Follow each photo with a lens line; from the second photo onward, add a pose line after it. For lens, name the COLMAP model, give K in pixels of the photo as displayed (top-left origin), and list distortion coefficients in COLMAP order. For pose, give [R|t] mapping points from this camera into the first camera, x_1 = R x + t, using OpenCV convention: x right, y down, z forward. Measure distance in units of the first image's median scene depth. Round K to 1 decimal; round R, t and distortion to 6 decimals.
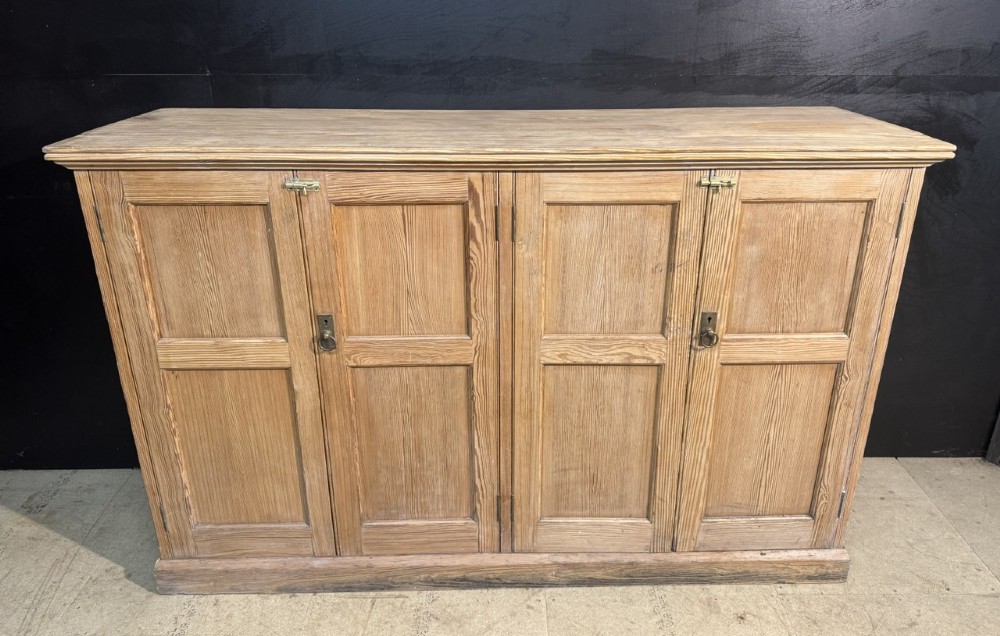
lens RADIAL K [[731.1, 0, 506.4], [0, 731.1, 293.8], [0, 0, 1]] dist [0.052323, -0.076094]
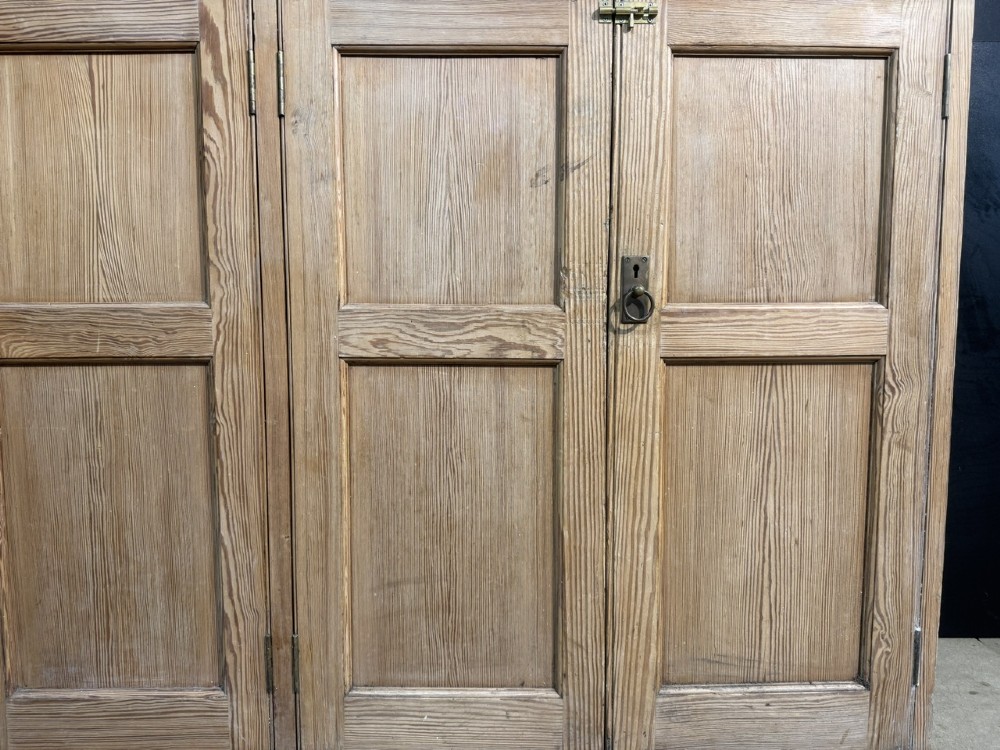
lens RADIAL K [[713.8, 0, 509.7], [0, 713.8, 367.1], [0, 0, 1]] dist [0.051676, -0.074102]
pose [[0.999994, 0.000650, 0.003281, 0.165823], [0.000333, 0.956743, -0.290933, 0.247518], [-0.003328, 0.290933, 0.956738, 0.462260]]
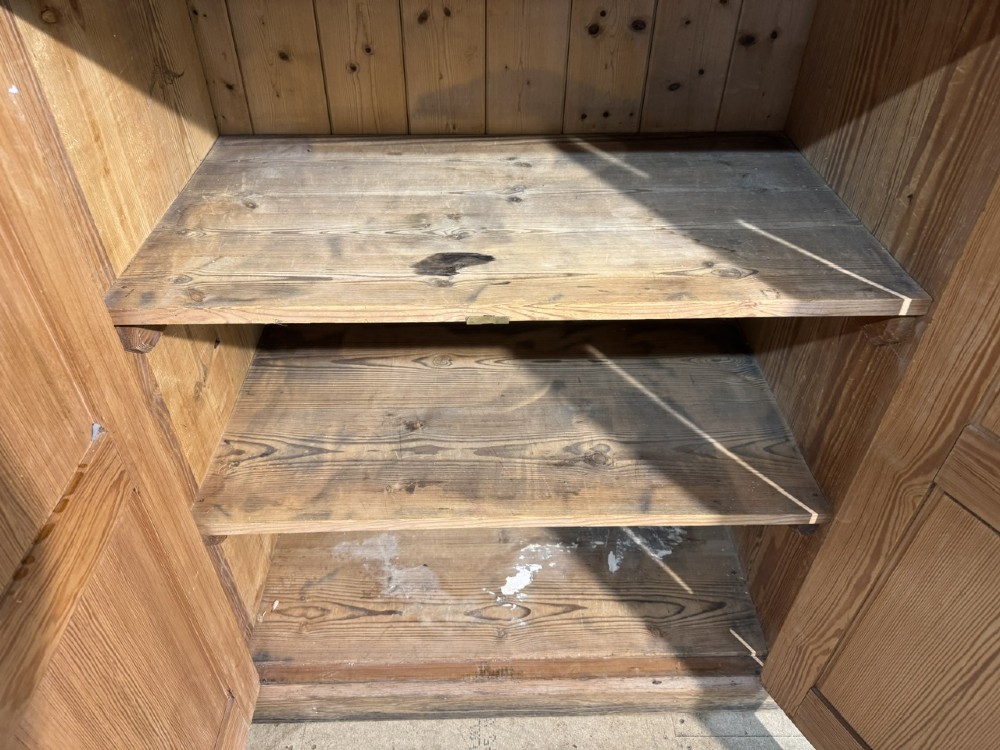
lens RADIAL K [[713.8, 0, 502.2], [0, 713.8, 385.1], [0, 0, 1]] dist [0.051676, -0.074102]
pose [[0.999935, 0.003465, 0.010842, 0.228178], [-0.006671, 0.950198, 0.311577, -0.070146], [-0.009223, -0.311629, 0.950159, 0.546505]]
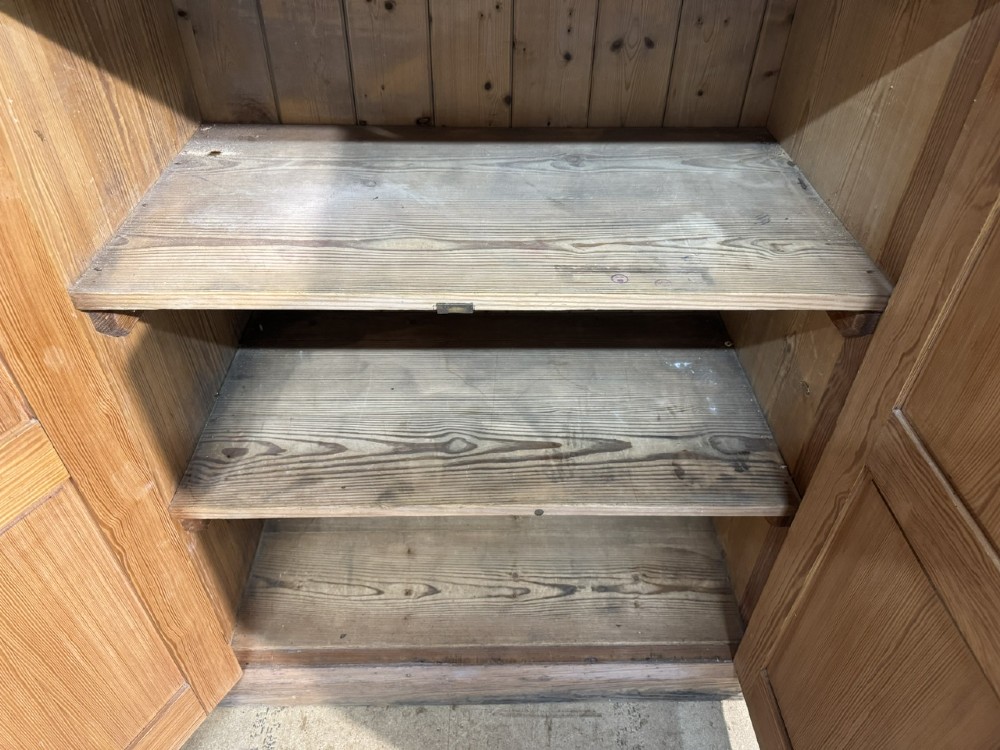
lens RADIAL K [[713.8, 0, 491.4], [0, 713.8, 380.3], [0, 0, 1]] dist [0.051676, -0.074102]
pose [[0.999952, 0.009190, -0.003415, -0.243532], [-0.007587, 0.946000, 0.324078, -0.070929], [0.006209, -0.324036, 0.946024, 0.533100]]
